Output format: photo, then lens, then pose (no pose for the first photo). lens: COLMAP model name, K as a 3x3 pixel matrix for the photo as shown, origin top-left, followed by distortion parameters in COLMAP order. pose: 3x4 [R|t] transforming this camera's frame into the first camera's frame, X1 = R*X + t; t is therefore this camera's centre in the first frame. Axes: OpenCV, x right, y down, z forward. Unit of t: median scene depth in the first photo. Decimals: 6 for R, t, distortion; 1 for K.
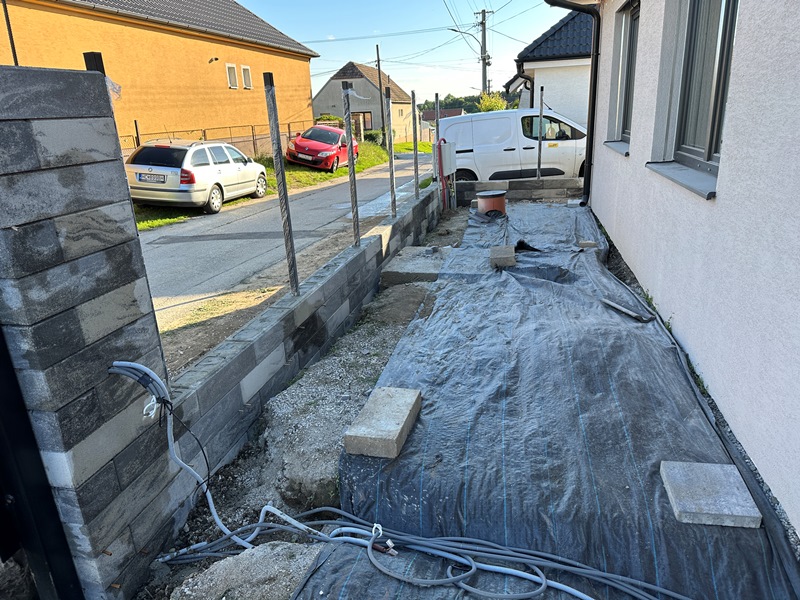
lens RADIAL K [[565.1, 0, 402.0], [0, 565.1, 301.3], [0, 0, 1]] dist [0.056622, -0.074680]
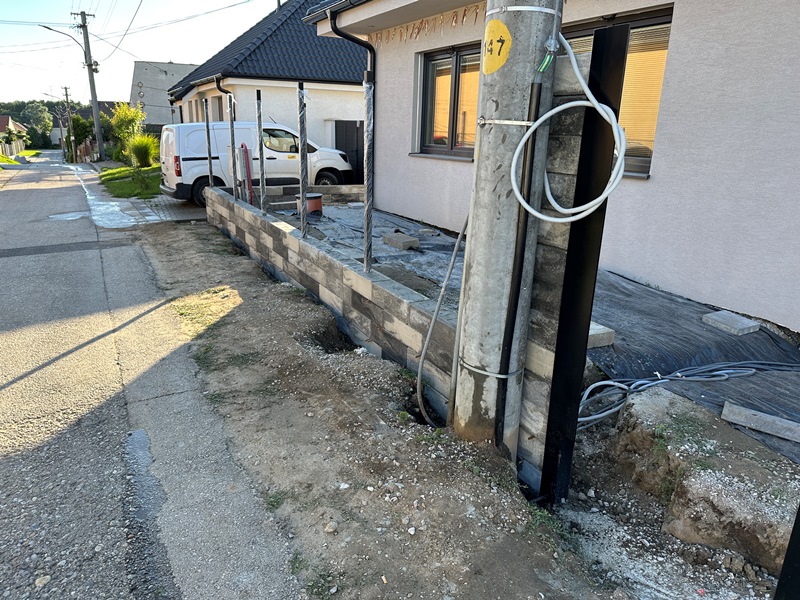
lens RADIAL K [[565.1, 0, 400.4], [0, 565.1, 301.6], [0, 0, 1]] dist [0.056622, -0.074680]
pose [[0.758103, -0.124645, 0.640112, -0.581067], [0.146901, 0.988976, 0.018598, 0.024391], [-0.635374, 0.079934, 0.768056, 0.082936]]
